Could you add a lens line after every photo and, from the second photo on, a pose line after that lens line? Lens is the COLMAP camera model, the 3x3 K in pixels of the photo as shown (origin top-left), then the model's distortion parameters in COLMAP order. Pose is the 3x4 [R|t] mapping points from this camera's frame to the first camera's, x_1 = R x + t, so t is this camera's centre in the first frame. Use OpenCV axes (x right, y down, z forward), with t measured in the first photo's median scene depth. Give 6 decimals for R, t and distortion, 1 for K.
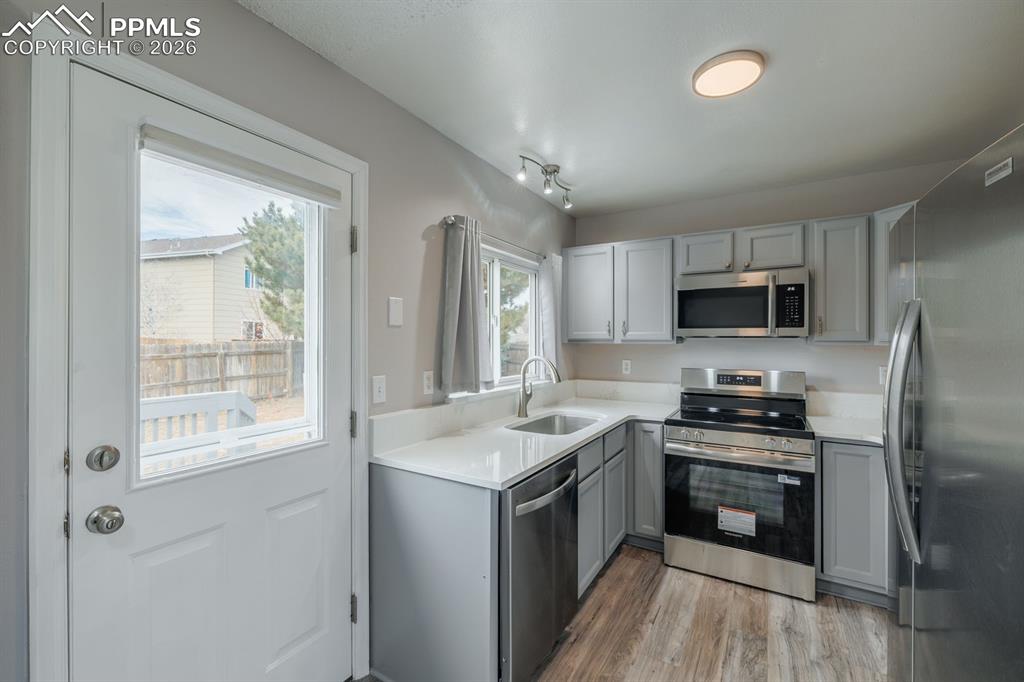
lens RADIAL K [[428.9, 0, 512.5], [0, 428.9, 340.4], [0, 0, 1]] dist [0.001113, -0.000817]
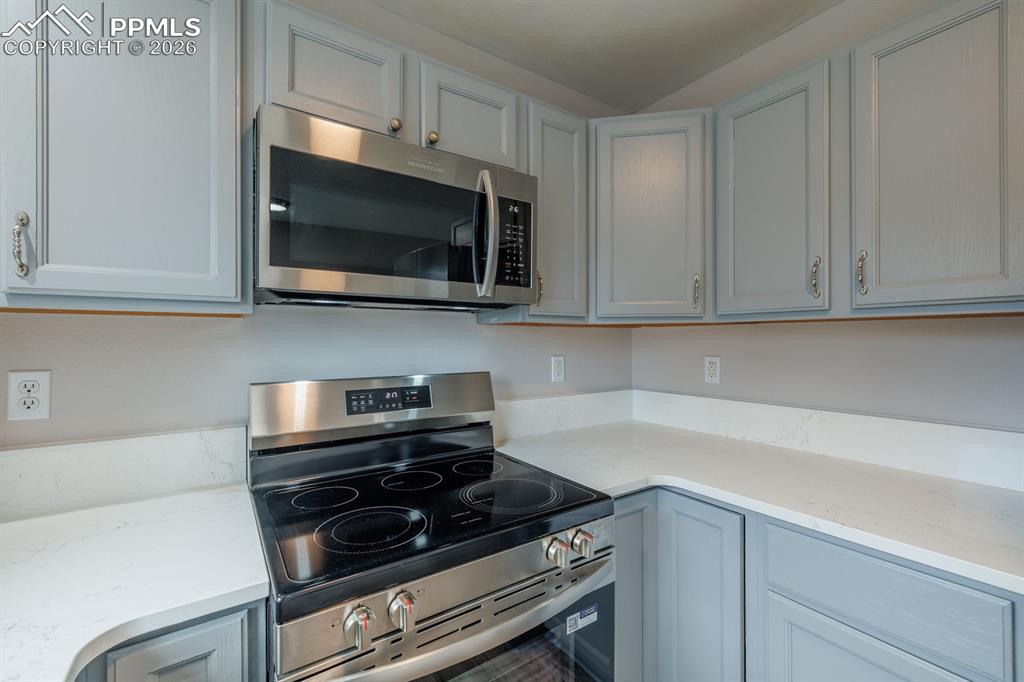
lens RADIAL K [[428.9, 0, 503.9], [0, 428.9, 340.0], [0, 0, 1]] dist [0.001113, -0.000817]
pose [[0.419923, 0.000227, 0.907560, 0.165646], [-0.001415, 0.999999, 0.000405, 0.029051], [-0.907558, -0.001455, 0.419923, 0.703862]]
